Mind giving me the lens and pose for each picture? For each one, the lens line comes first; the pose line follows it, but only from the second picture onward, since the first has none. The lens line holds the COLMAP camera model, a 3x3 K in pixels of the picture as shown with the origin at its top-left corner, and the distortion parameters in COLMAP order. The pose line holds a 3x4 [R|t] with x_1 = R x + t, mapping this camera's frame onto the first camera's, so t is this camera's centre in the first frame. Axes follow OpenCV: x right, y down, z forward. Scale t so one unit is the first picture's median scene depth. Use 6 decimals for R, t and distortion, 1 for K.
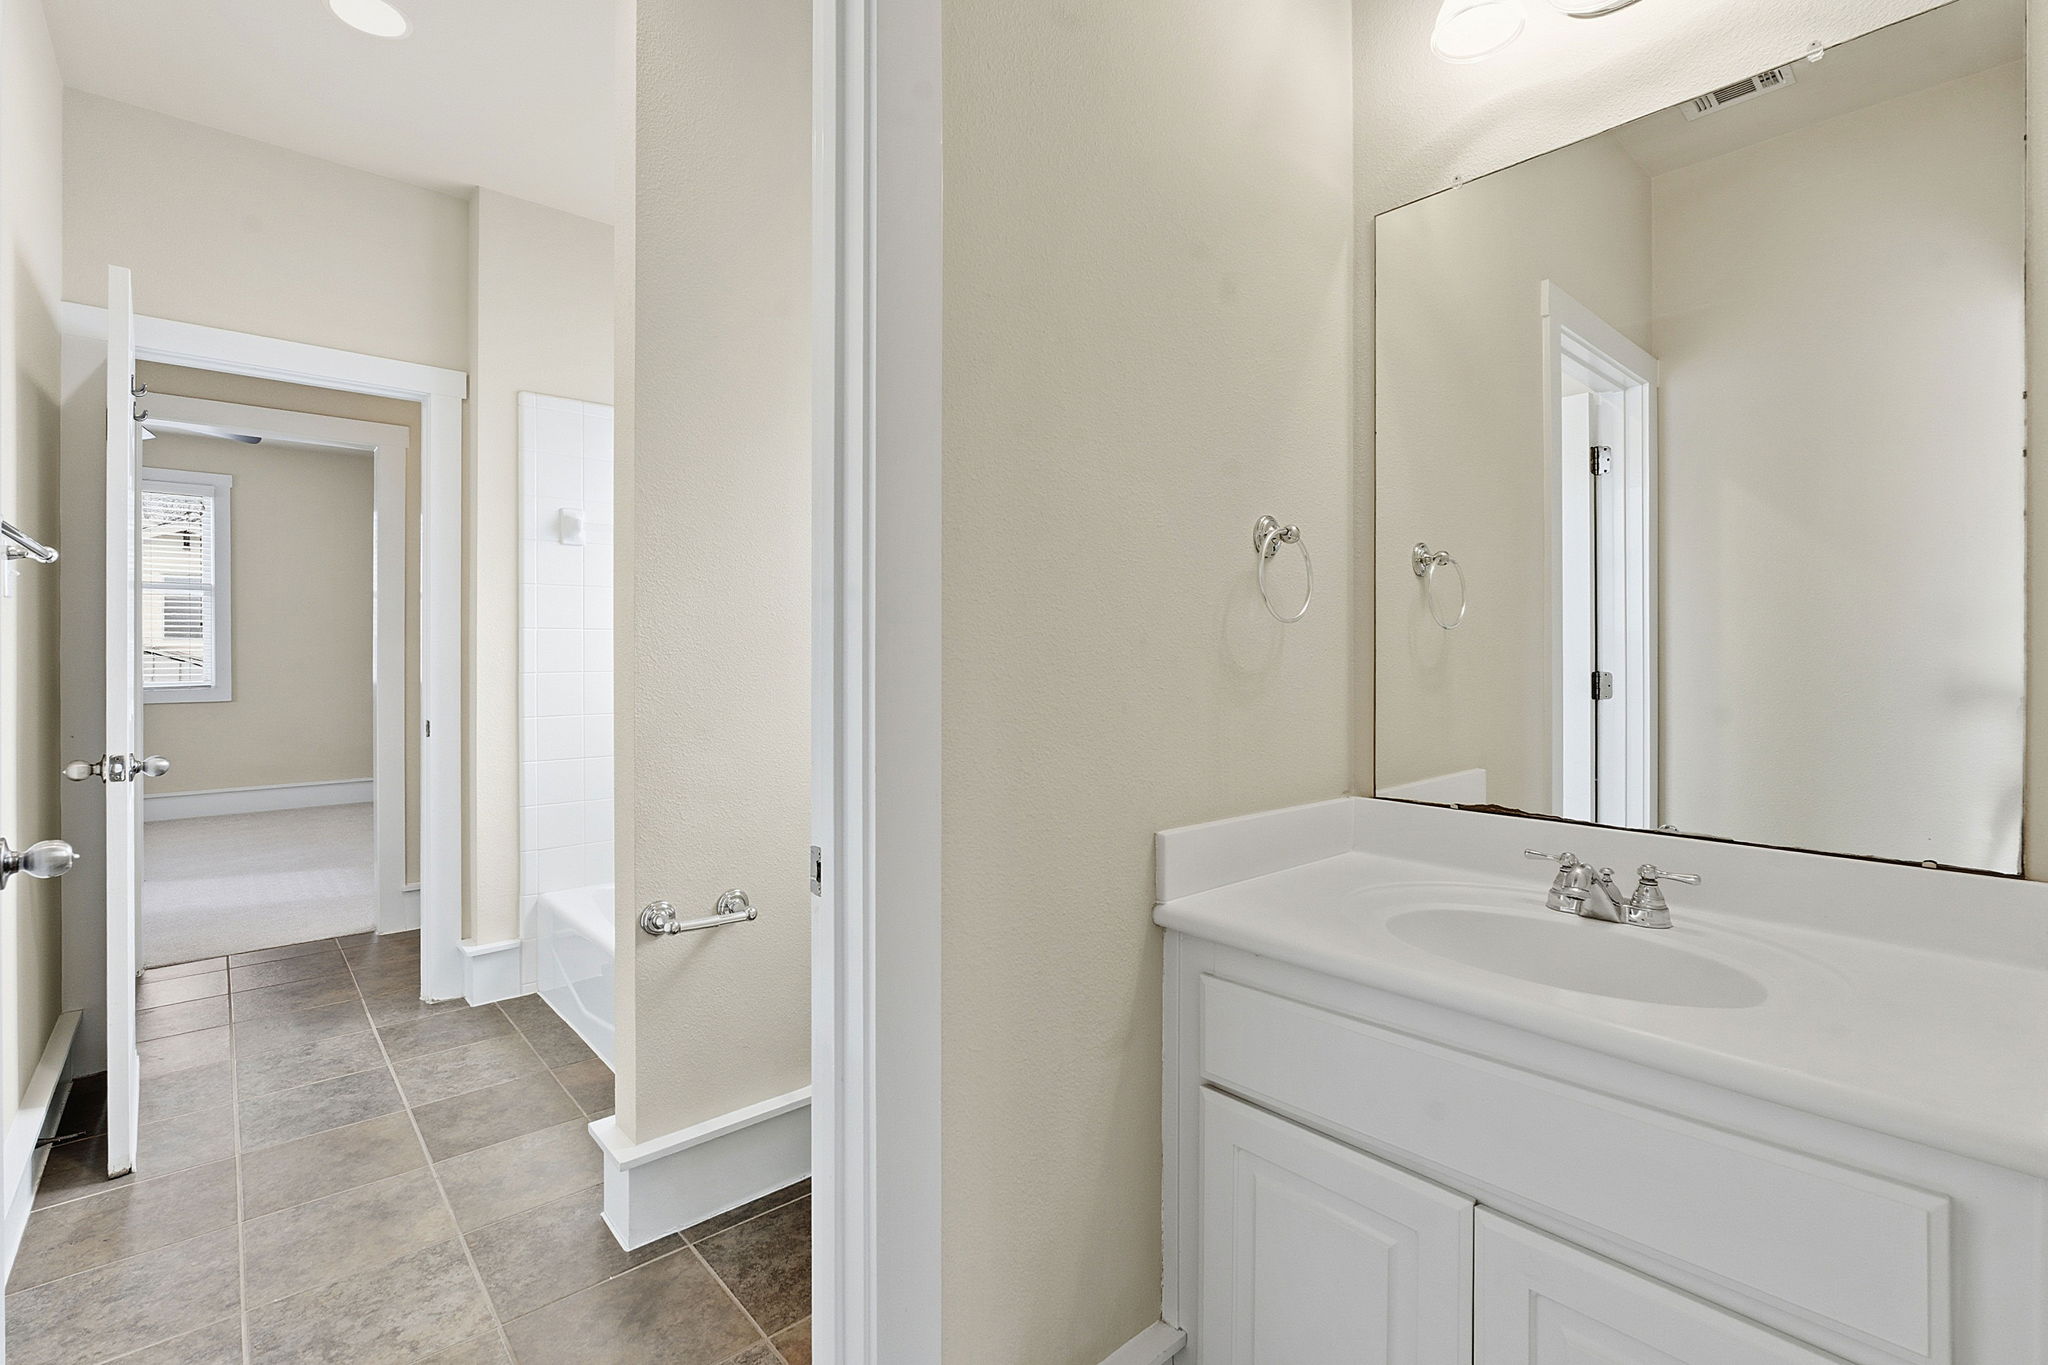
lens RADIAL K [[918.8, 0, 1024.6], [0, 918.8, 669.0], [0, 0, 1]] dist [-0.001074, 0.000211]
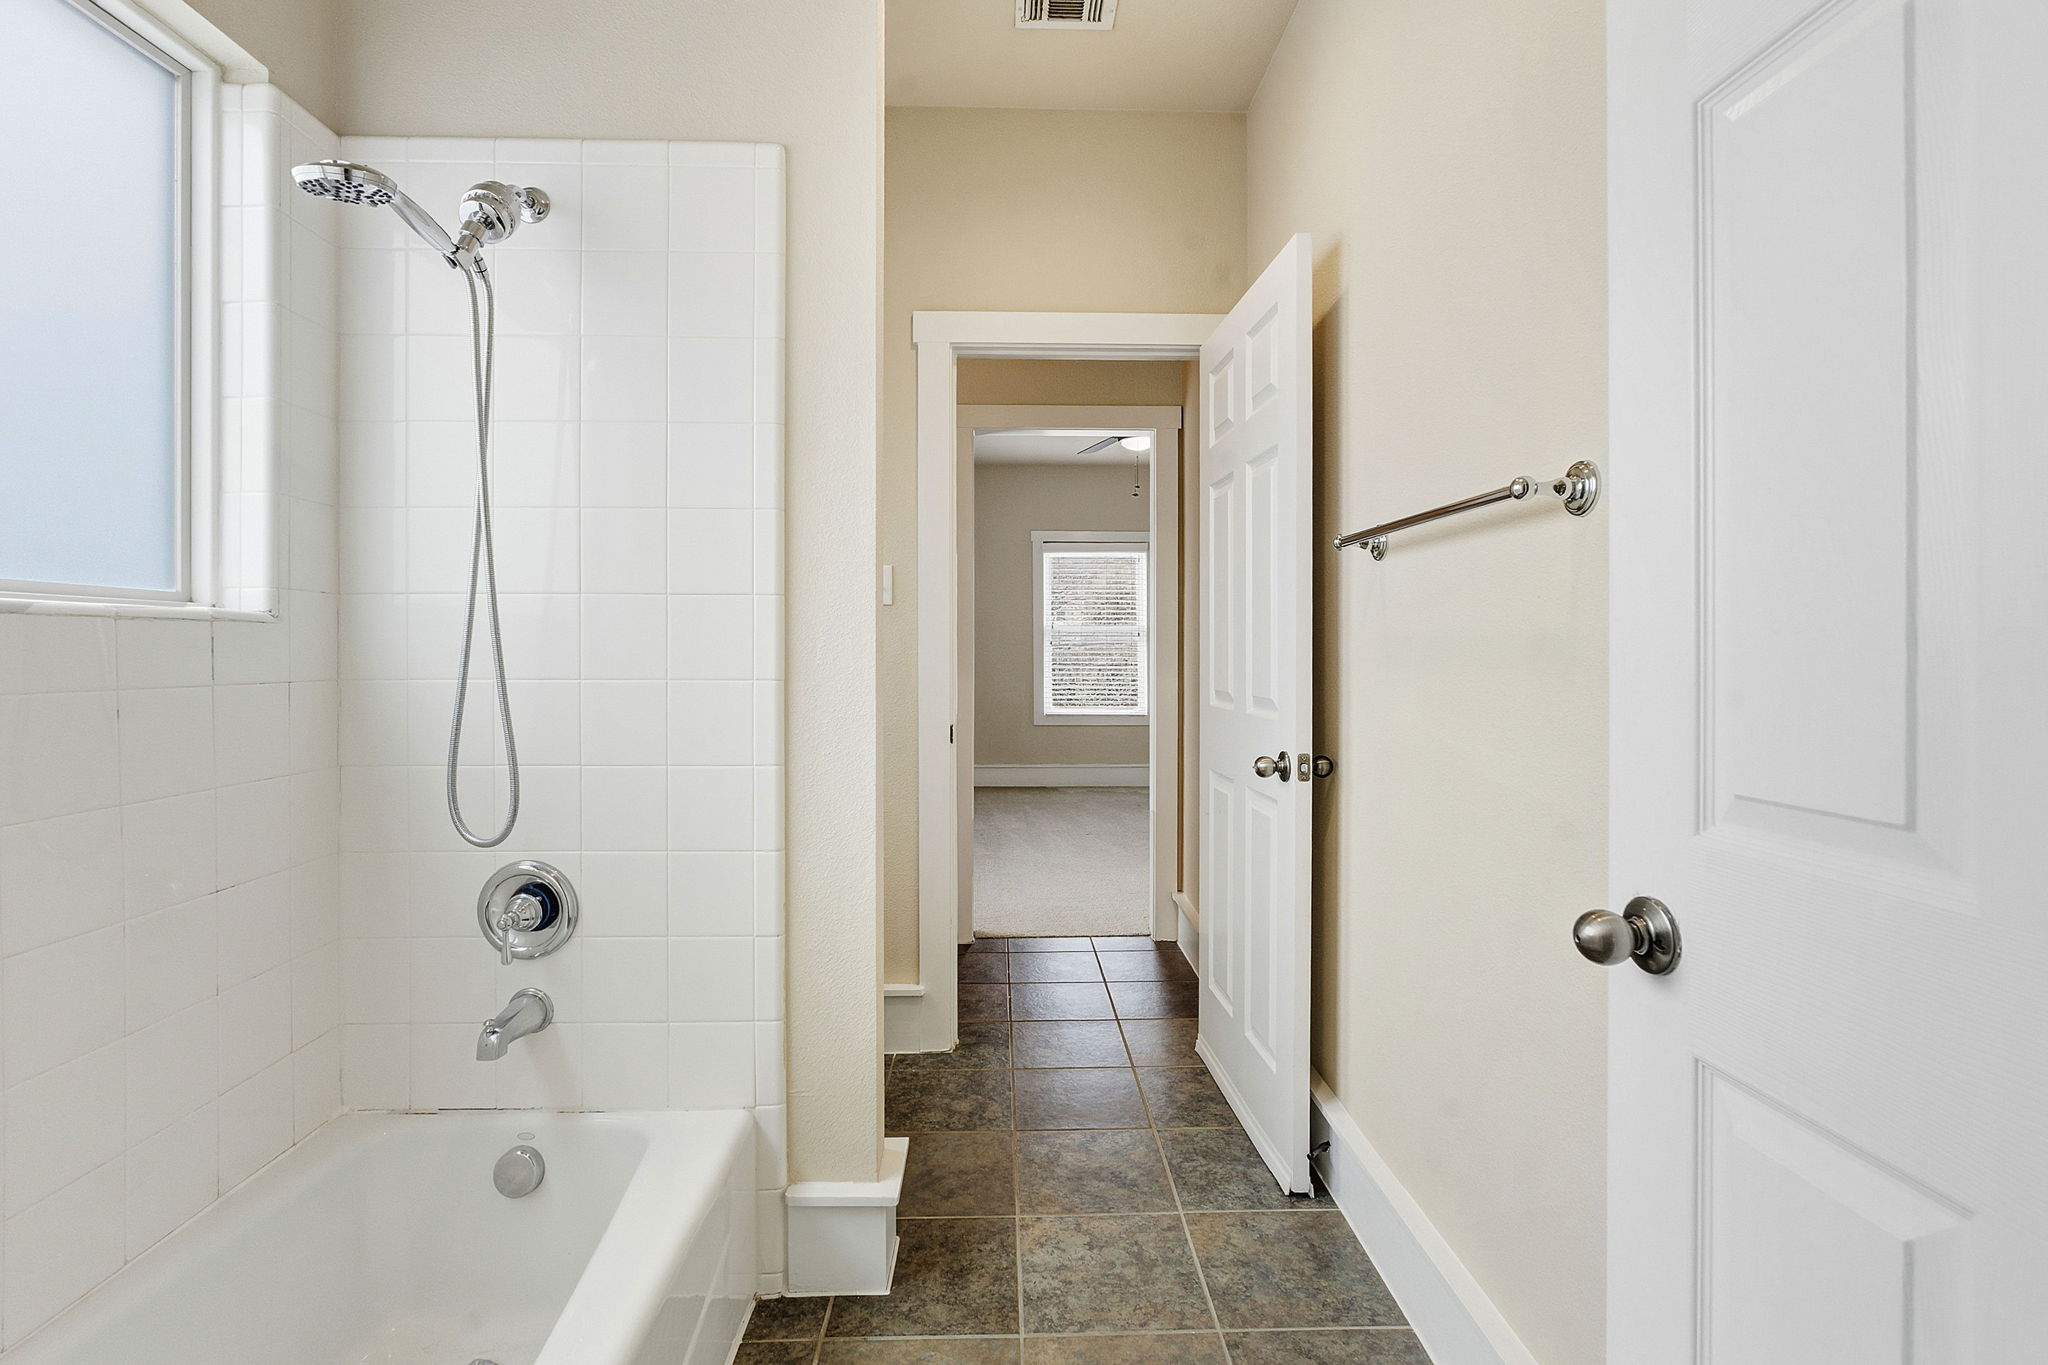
lens RADIAL K [[918.8, 0, 1024.6], [0, 918.8, 669.0], [0, 0, 1]] dist [-0.001074, 0.000211]
pose [[-0.765474, -0.012821, 0.643339, -1.095510], [0.004019, 0.999687, 0.024705, -0.006676], [-0.643454, 0.021497, -0.765183, 1.553097]]
